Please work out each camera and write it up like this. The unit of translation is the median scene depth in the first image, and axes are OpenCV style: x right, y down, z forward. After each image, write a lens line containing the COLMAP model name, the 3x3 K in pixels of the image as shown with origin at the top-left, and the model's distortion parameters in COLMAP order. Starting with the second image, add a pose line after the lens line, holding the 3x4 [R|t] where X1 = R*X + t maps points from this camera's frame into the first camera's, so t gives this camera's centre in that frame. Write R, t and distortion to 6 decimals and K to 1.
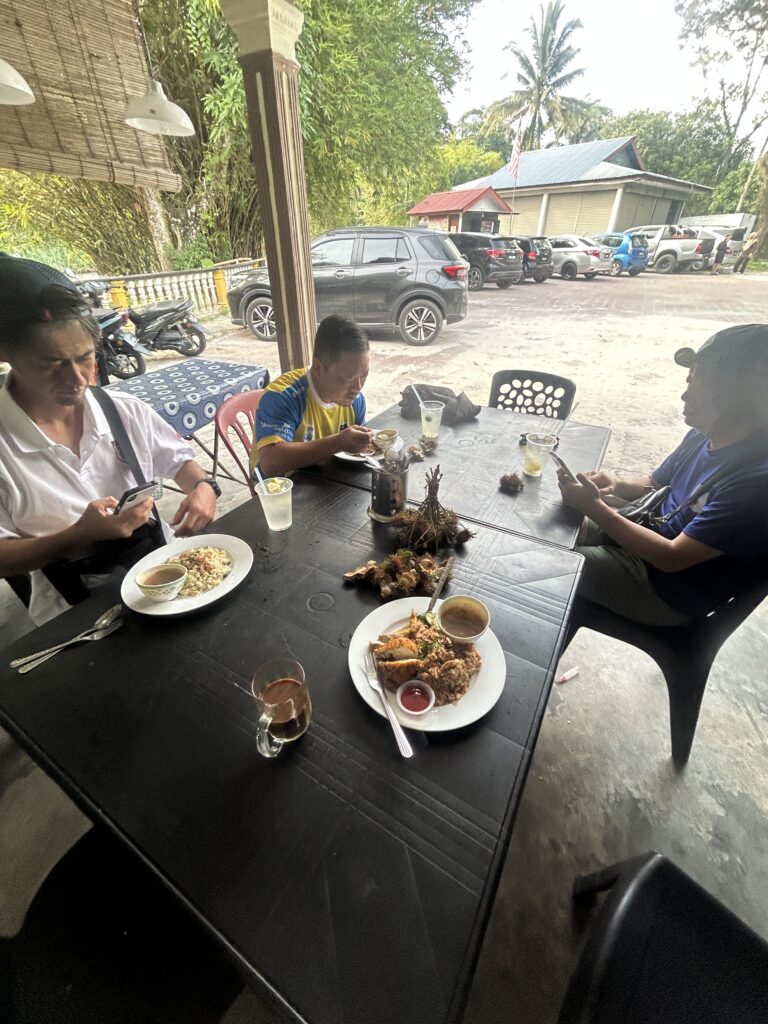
lens RADIAL K [[410.8, 0, 383.4], [0, 410.8, 502.1], [0, 0, 1]] dist [-0.002207, -0.001378]
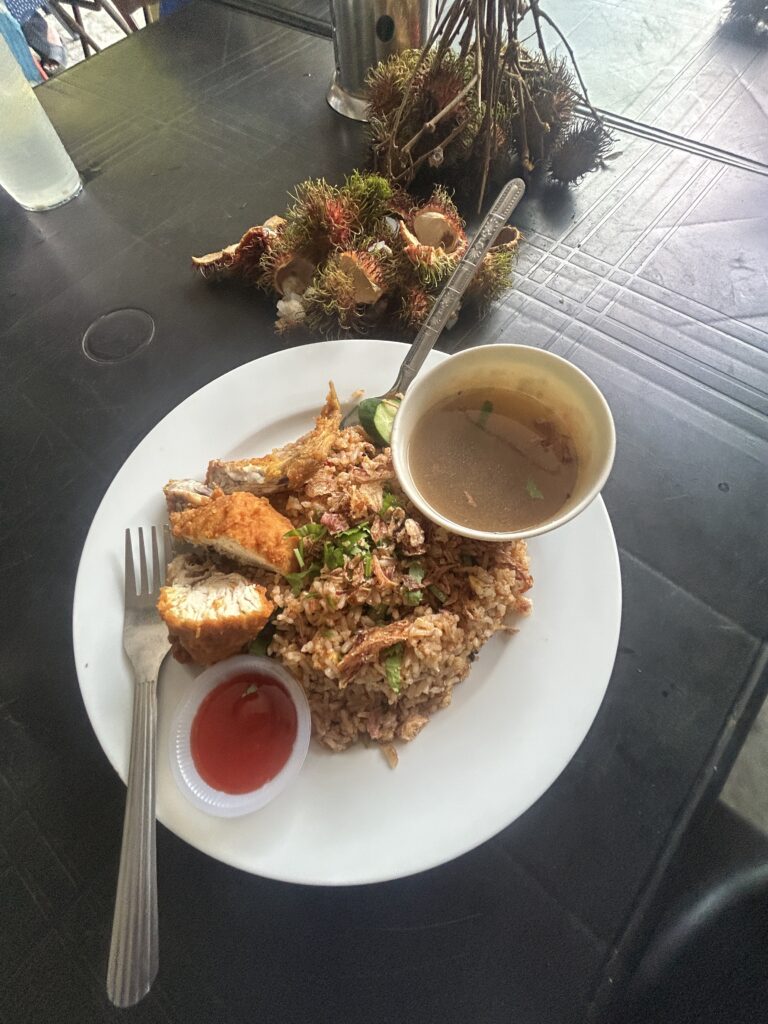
lens RADIAL K [[410.8, 0, 382.2], [0, 410.8, 510.1], [0, 0, 1]] dist [-0.002207, -0.001378]
pose [[0.985035, 0.118836, -0.124839, 0.051263], [-0.022514, 0.806813, 0.590378, 0.054330], [0.170880, -0.578733, 0.797414, 0.243530]]
